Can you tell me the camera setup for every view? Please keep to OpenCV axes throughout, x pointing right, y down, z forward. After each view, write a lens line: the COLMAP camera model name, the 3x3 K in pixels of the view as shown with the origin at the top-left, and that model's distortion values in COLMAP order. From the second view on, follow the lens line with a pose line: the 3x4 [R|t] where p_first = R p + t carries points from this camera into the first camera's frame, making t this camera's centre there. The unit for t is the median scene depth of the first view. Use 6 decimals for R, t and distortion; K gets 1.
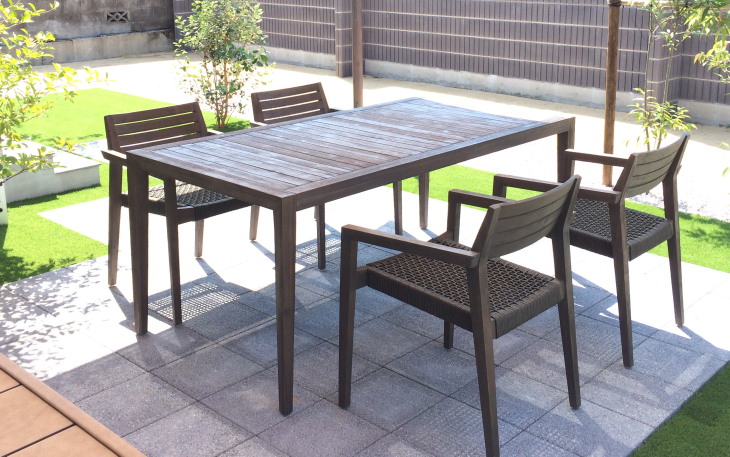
lens RADIAL K [[840.8, 0, 365.1], [0, 840.8, 111.4], [0, 0, 1]] dist [0.013725, 0.010761]
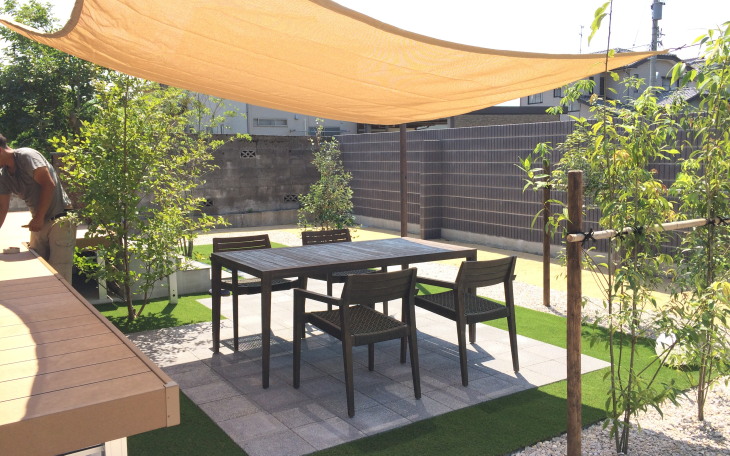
lens RADIAL K [[623.3, 0, 362.5], [0, 623.3, 215.5], [0, 0, 1]] dist [0.071536, -0.158643]
pose [[0.974200, 0.021900, -0.224621, 0.321970], [-0.043758, 0.994723, -0.092799, 0.068903], [0.221403, 0.100233, 0.970017, -0.276061]]
